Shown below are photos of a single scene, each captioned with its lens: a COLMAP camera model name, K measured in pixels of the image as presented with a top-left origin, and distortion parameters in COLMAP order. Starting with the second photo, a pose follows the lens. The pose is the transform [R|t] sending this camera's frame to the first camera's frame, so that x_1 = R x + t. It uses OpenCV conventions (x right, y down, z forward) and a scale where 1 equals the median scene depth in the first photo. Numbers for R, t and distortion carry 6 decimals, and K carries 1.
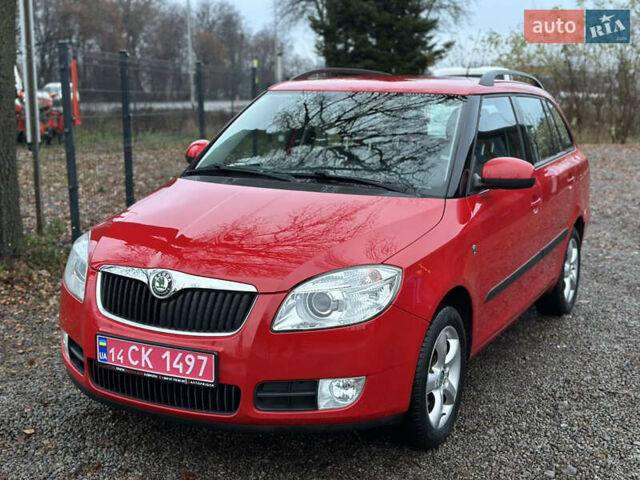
lens RADIAL K [[877.2, 0, 320.0], [0, 877.2, 240.0], [0, 0, 1]] dist [0.237552, -0.603125]
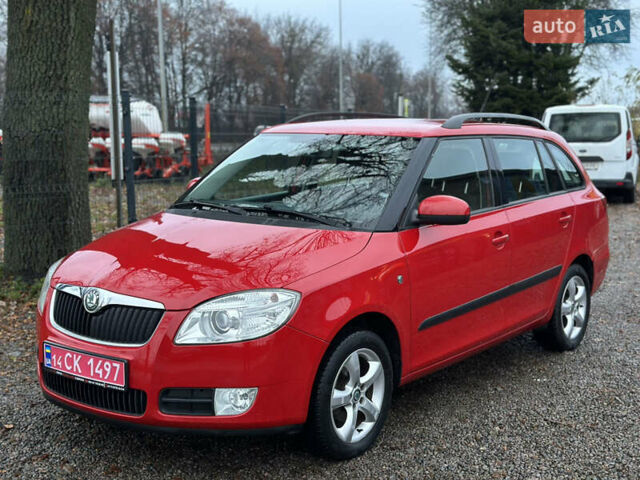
lens RADIAL K [[877.2, 0, 320.0], [0, 877.2, 240.0], [0, 0, 1]] dist [0.237552, -0.603125]
pose [[0.984299, 0.018116, -0.175576, 0.313012], [-0.025542, 0.998868, -0.040127, 0.009870], [0.174650, 0.043981, 0.983648, -0.096404]]
